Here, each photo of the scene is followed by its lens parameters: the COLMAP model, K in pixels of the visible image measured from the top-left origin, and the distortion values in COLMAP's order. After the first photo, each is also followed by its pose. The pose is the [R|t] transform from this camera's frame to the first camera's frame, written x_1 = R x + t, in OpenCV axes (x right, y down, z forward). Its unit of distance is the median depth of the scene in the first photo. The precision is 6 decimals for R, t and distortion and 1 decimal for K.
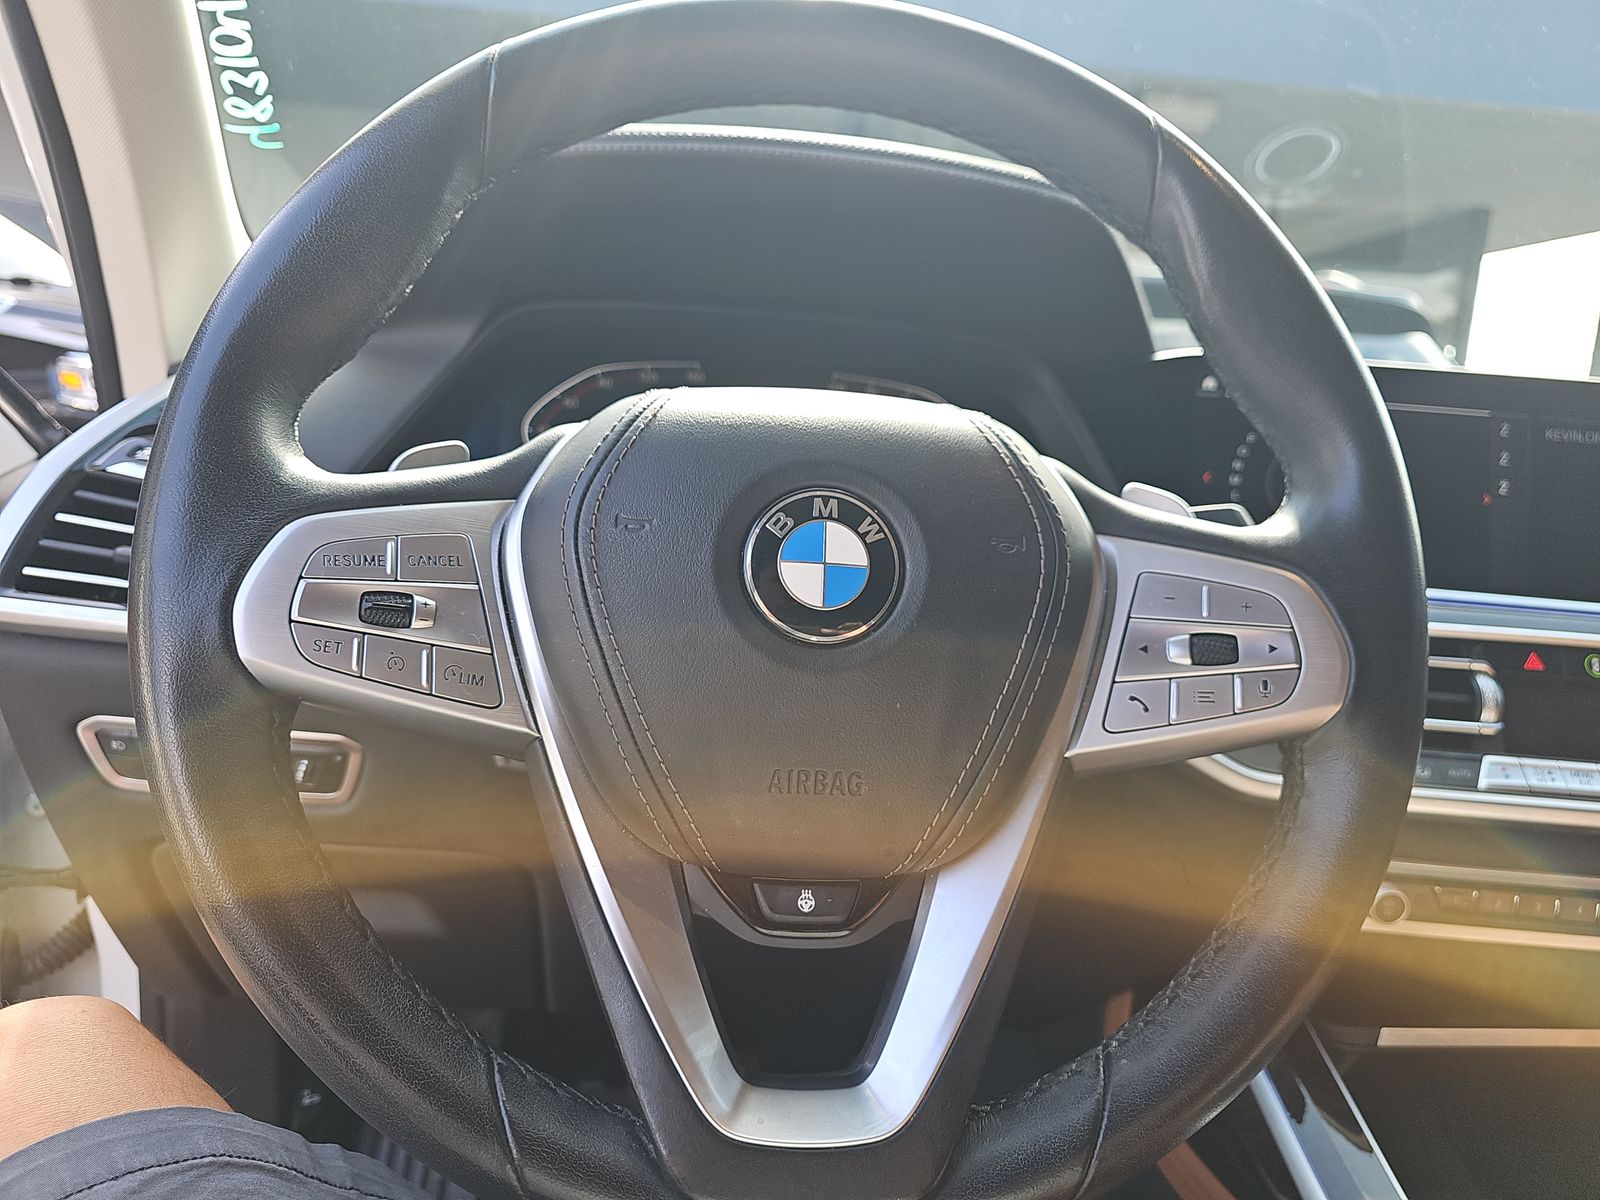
lens RADIAL K [[1070.7, 0, 798.6], [0, 1070.7, 598.6], [0, 0, 1]] dist [-0.004741, -0.003486]
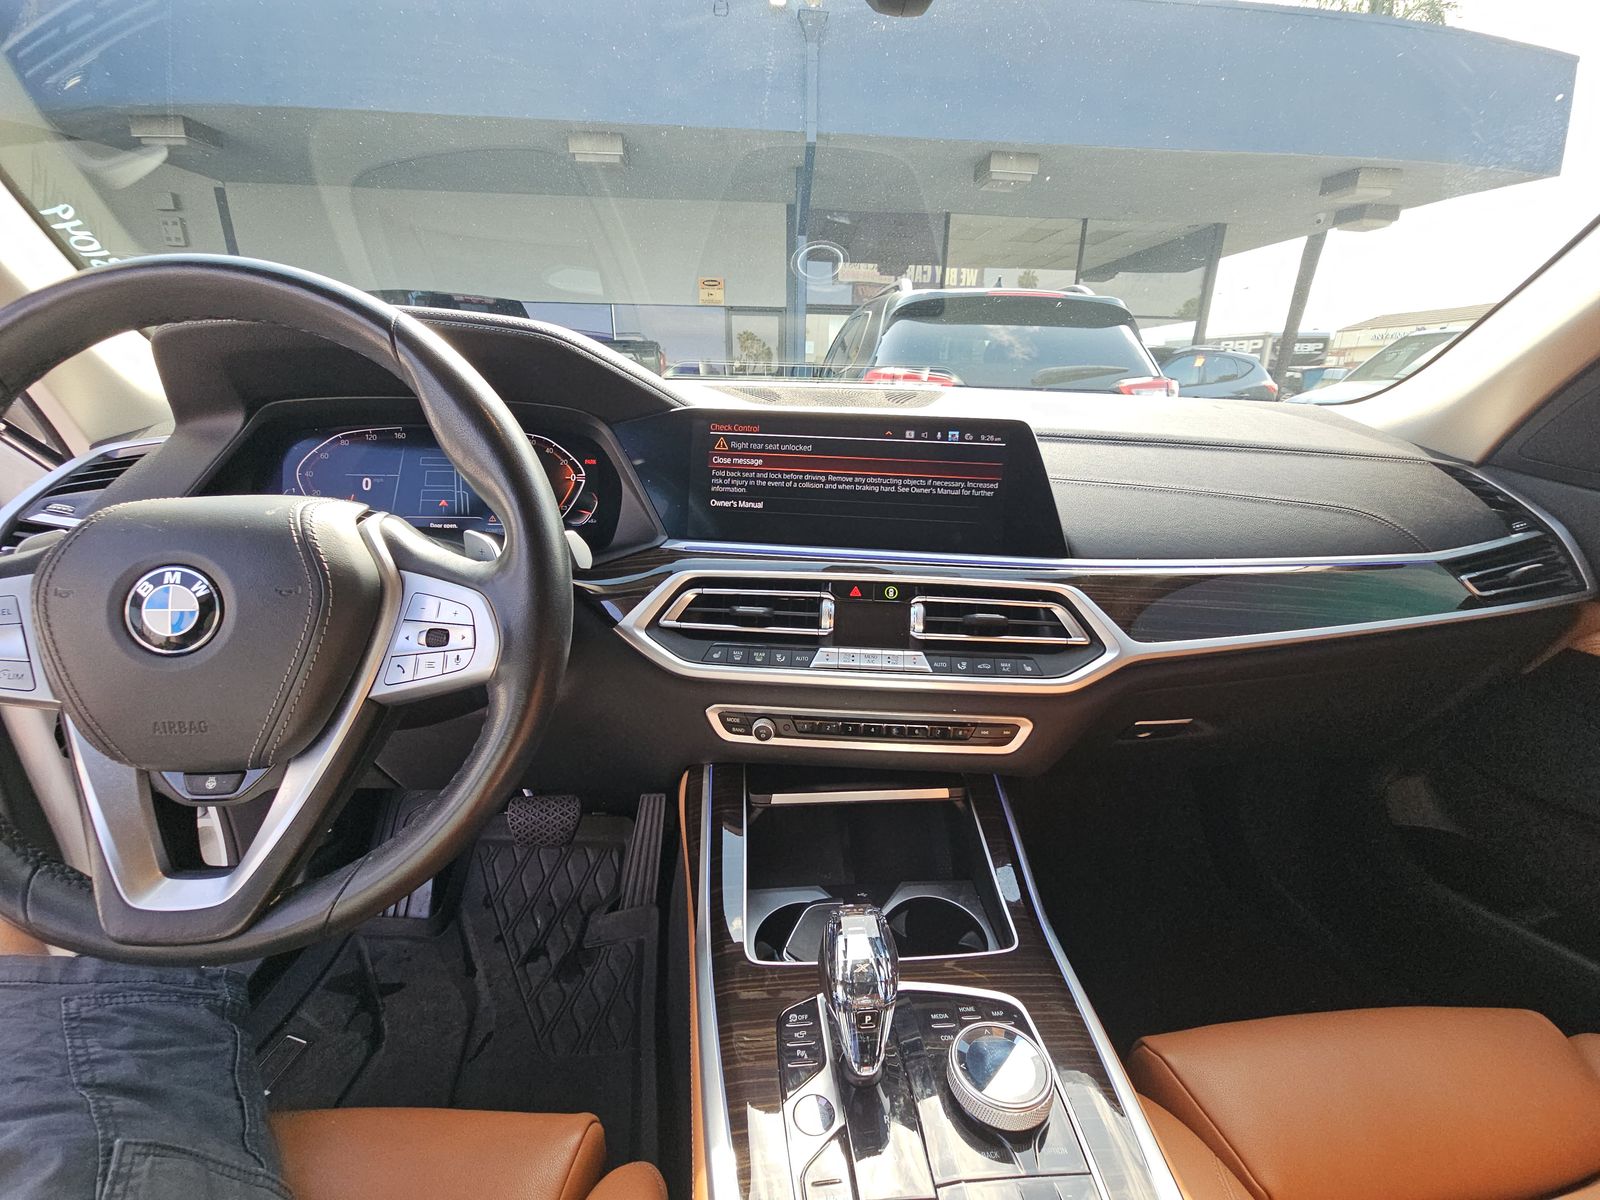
lens RADIAL K [[639.0, 0, 801.1], [0, 639.0, 597.2], [0, 0, 1]] dist [-0.003289, -0.000581]
pose [[0.998805, -0.042806, -0.023601, 0.652661], [0.045922, 0.987157, 0.153011, -0.099021], [0.016748, -0.153912, 0.987943, -0.028890]]
